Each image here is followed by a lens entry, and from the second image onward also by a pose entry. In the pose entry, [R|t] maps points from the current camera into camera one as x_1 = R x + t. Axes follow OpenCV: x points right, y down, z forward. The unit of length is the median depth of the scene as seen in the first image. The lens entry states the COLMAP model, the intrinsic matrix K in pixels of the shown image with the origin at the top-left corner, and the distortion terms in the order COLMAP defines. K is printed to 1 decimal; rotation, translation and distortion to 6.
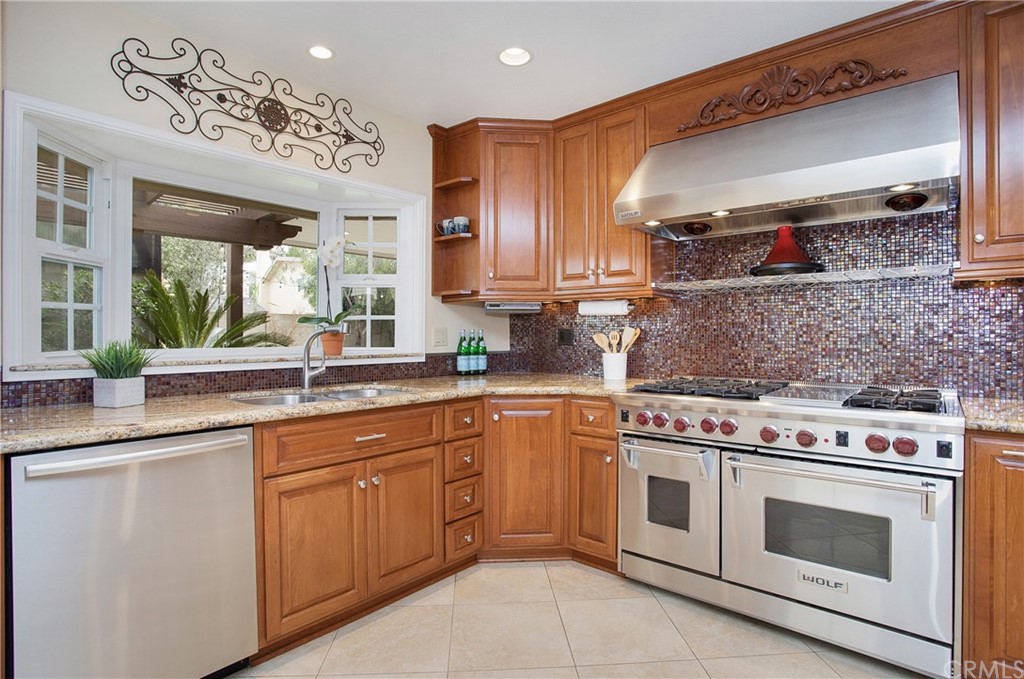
lens RADIAL K [[505.5, 0, 512.0], [0, 505.5, 339.5], [0, 0, 1]] dist [-0.092855, 0.036745]
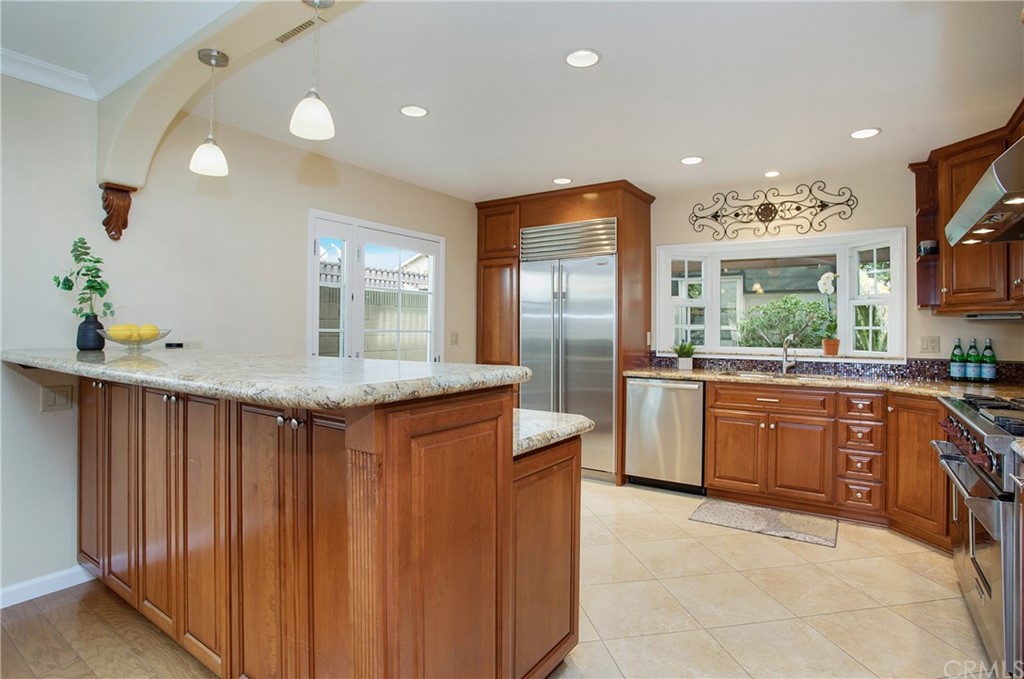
lens RADIAL K [[499.1, 0, 512.0], [0, 499.1, 339.5], [0, 0, 1]] dist [-0.077895, 0.036124]
pose [[0.115174, 0.019016, -0.993163, 1.072540], [-0.013746, 0.999752, 0.017548, -0.029110], [0.993250, 0.011631, 0.115407, -0.079414]]
